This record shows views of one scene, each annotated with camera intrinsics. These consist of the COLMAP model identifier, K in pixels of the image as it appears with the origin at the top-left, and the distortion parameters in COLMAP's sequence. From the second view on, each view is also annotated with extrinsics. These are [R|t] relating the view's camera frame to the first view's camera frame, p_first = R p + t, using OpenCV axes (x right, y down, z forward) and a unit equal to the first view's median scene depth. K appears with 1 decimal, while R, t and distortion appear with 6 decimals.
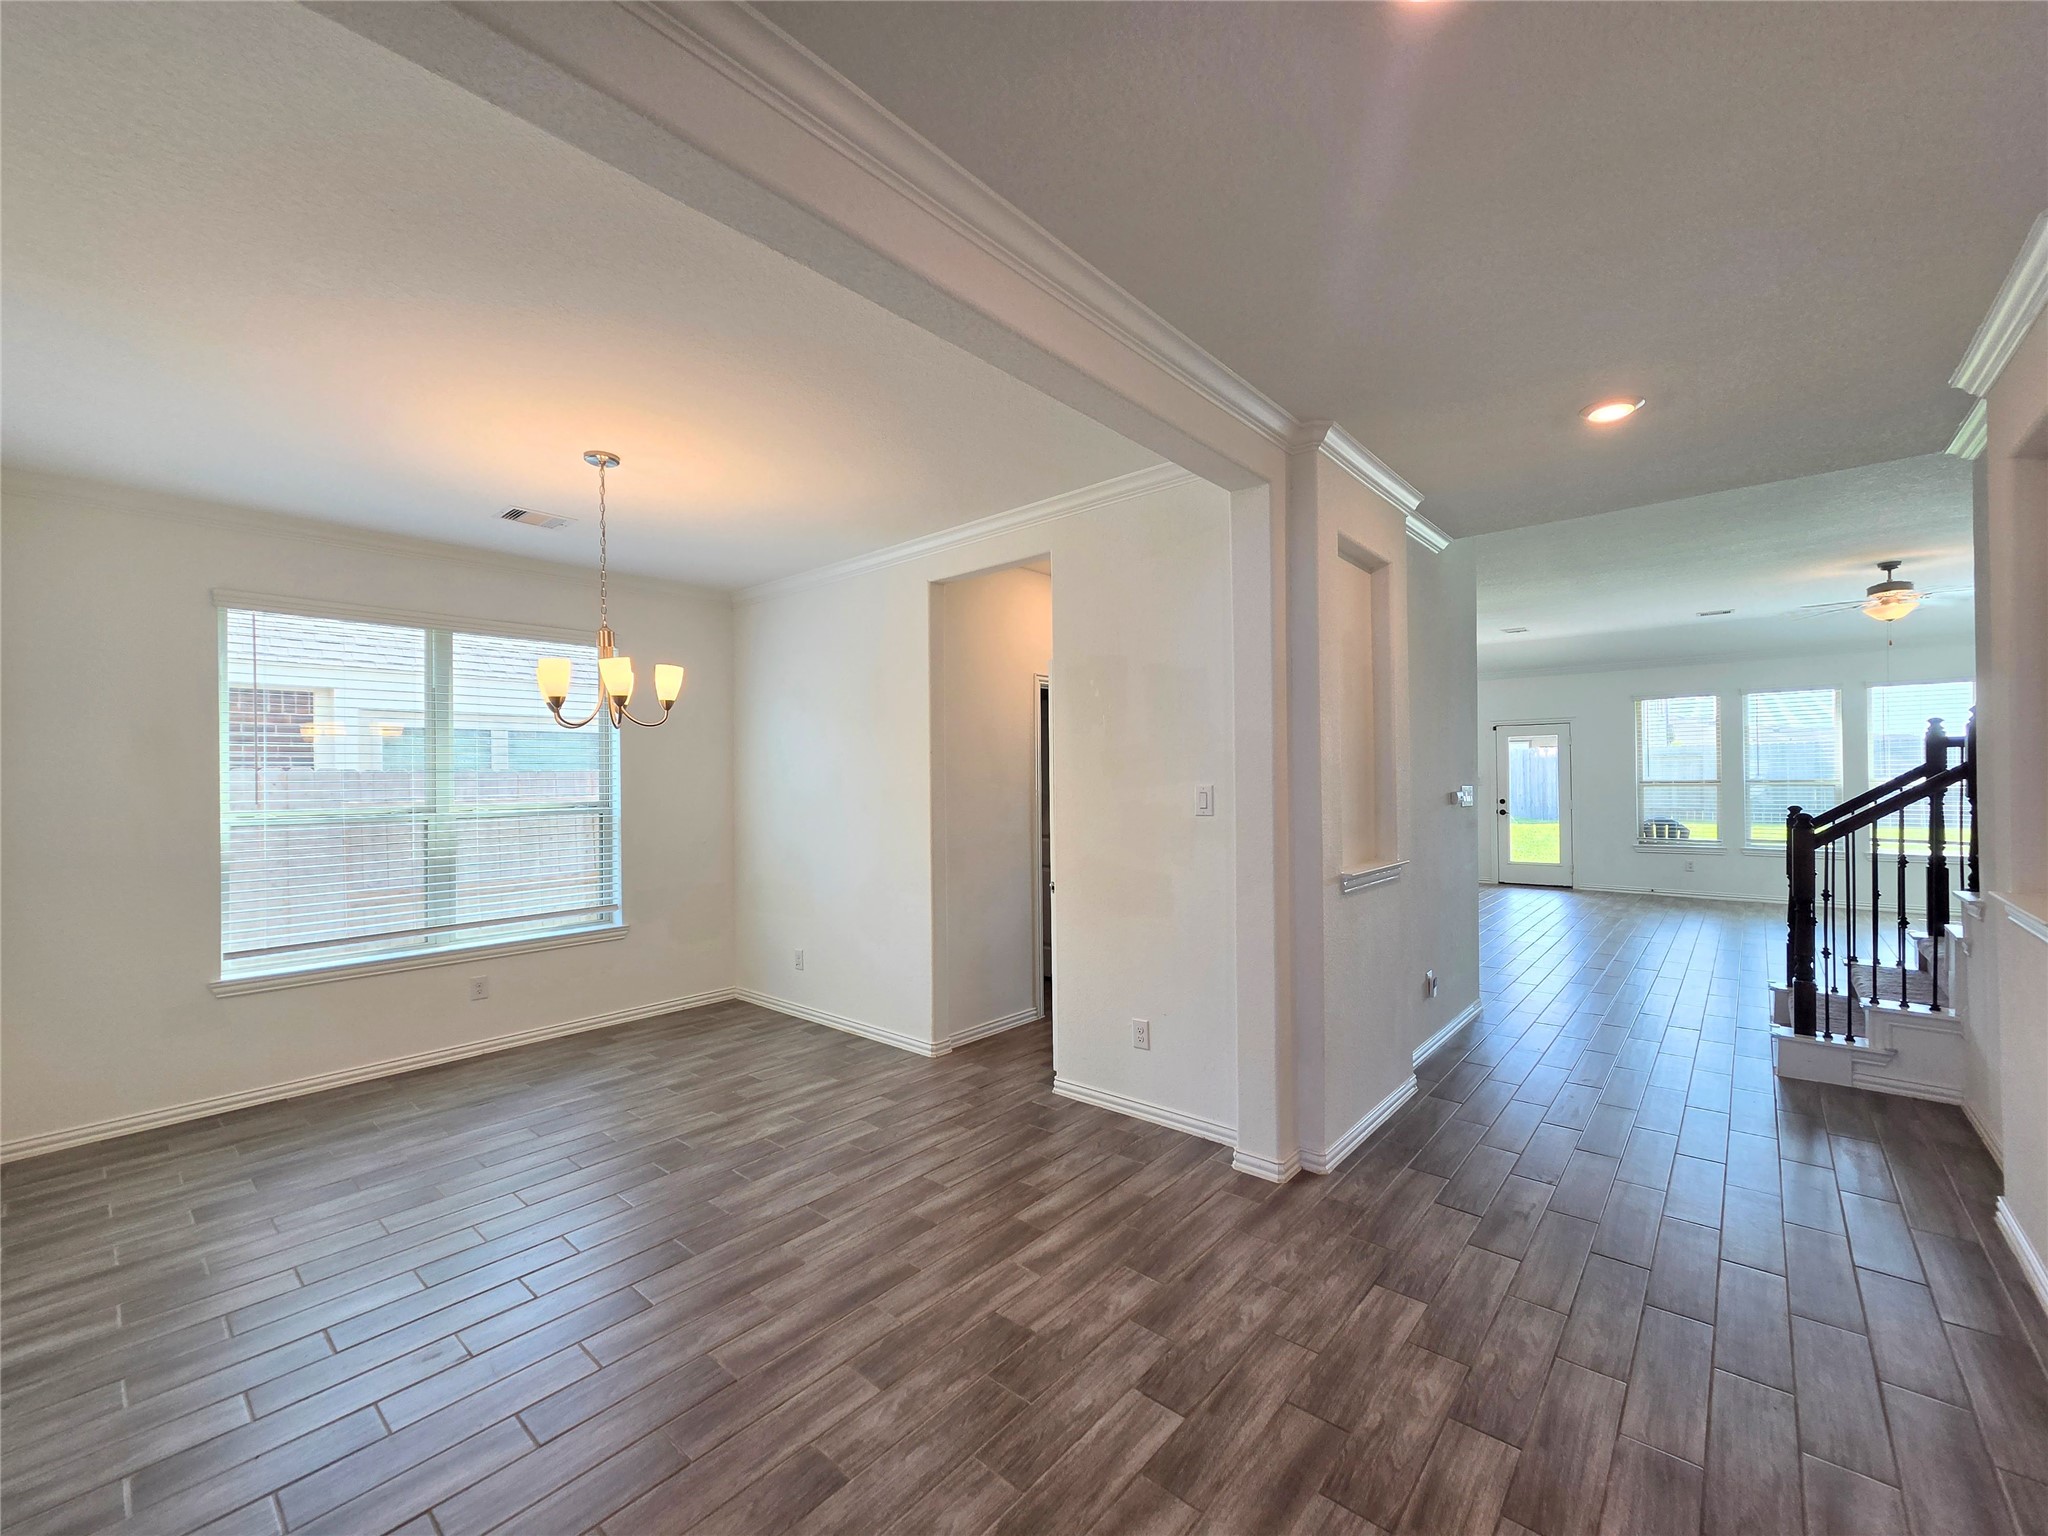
lens RADIAL K [[804.8, 0, 967.6], [0, 804.8, 739.4], [0, 0, 1]] dist [-0.000323, -0.000184]
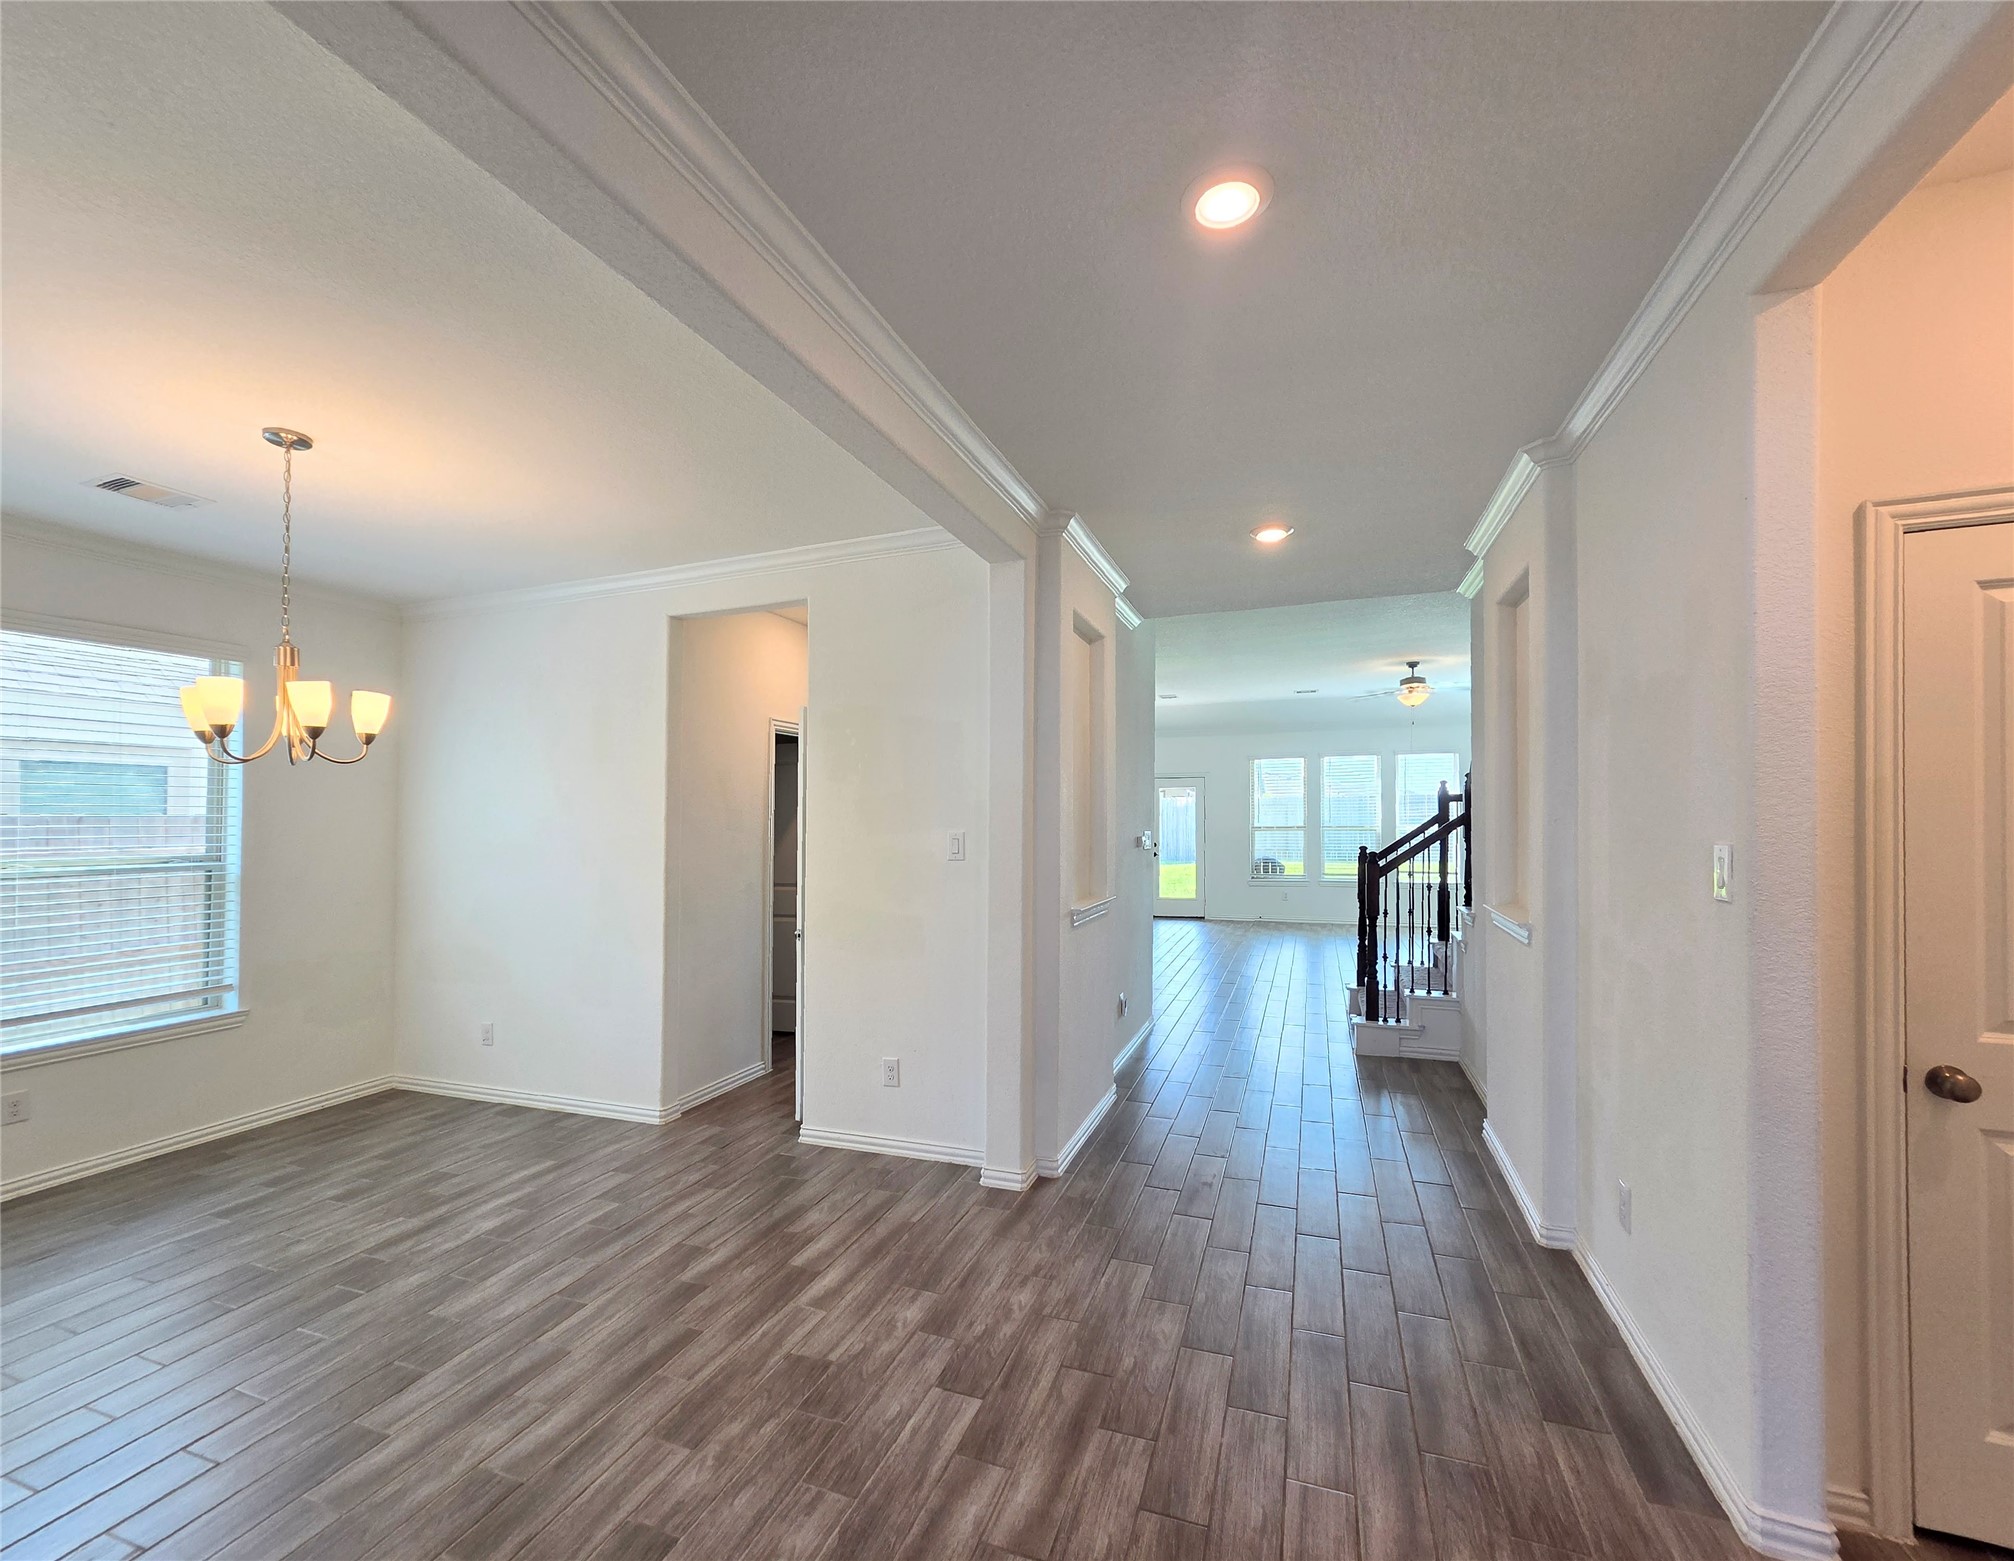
lens RADIAL K [[839.7, 0, 948.6], [0, 839.7, 775.7], [0, 0, 1]] dist [-0.001600, -0.000083]
pose [[0.934931, 0.020078, 0.354260, -0.118836], [-0.016623, 0.999780, -0.012791, -0.003246], [-0.354439, 0.006070, 0.935059, -0.044325]]
